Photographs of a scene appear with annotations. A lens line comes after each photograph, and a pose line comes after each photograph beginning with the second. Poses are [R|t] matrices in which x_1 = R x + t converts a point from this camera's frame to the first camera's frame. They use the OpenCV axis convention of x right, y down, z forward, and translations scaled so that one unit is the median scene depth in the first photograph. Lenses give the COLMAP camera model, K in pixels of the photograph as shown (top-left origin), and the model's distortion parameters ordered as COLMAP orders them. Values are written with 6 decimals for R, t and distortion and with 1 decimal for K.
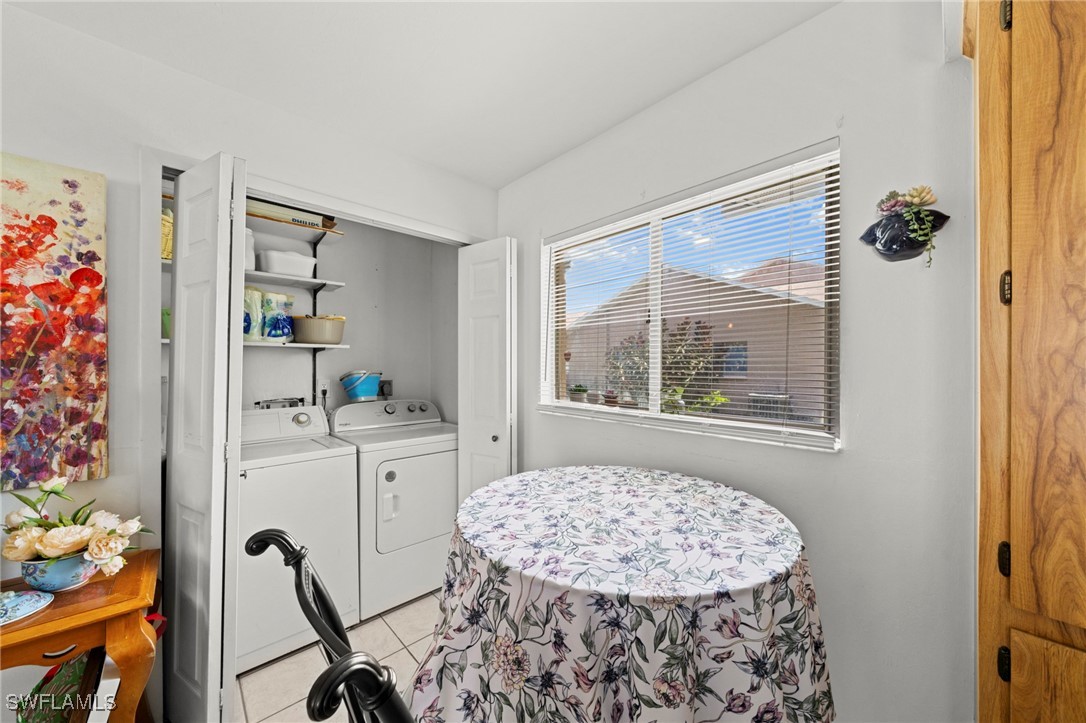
lens RADIAL K [[383.6, 0, 542.8], [0, 383.6, 370.1], [0, 0, 1]] dist [-0.001173, -0.000134]
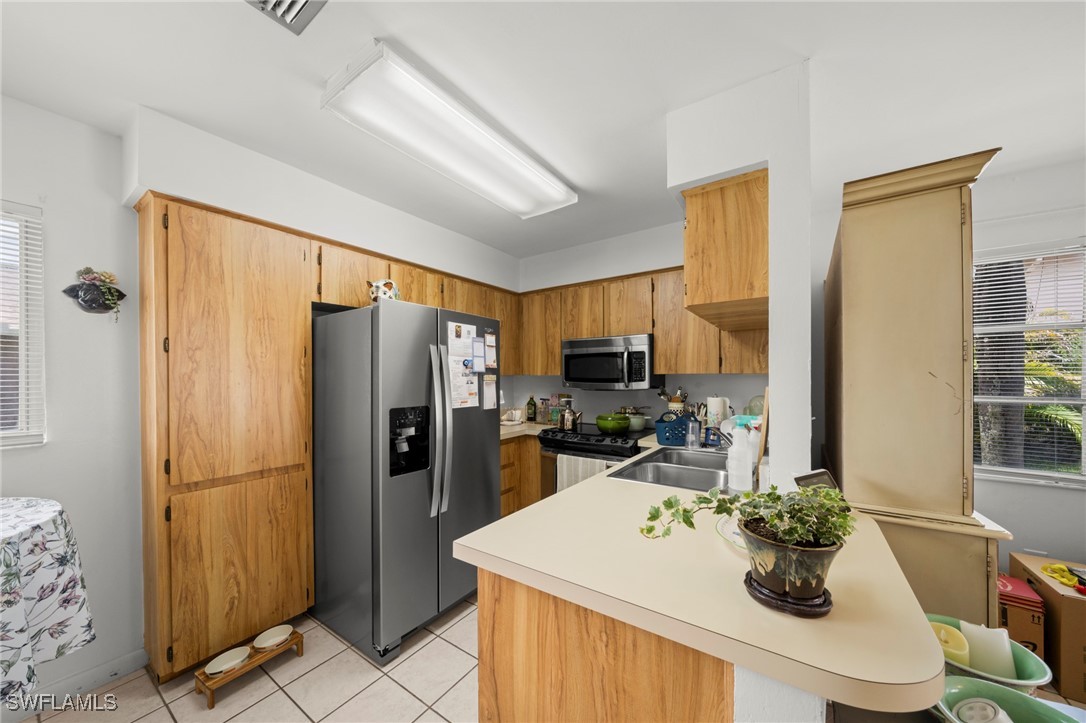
lens RADIAL K [[375.7, 0, 544.2], [0, 375.7, 376.9], [0, 0, 1]] dist [-0.001989, -0.000206]
pose [[-0.217079, -0.004453, 0.976144, -1.467841], [0.010989, 0.999915, 0.007005, -0.020367], [-0.976092, 0.012248, -0.217011, -0.706735]]
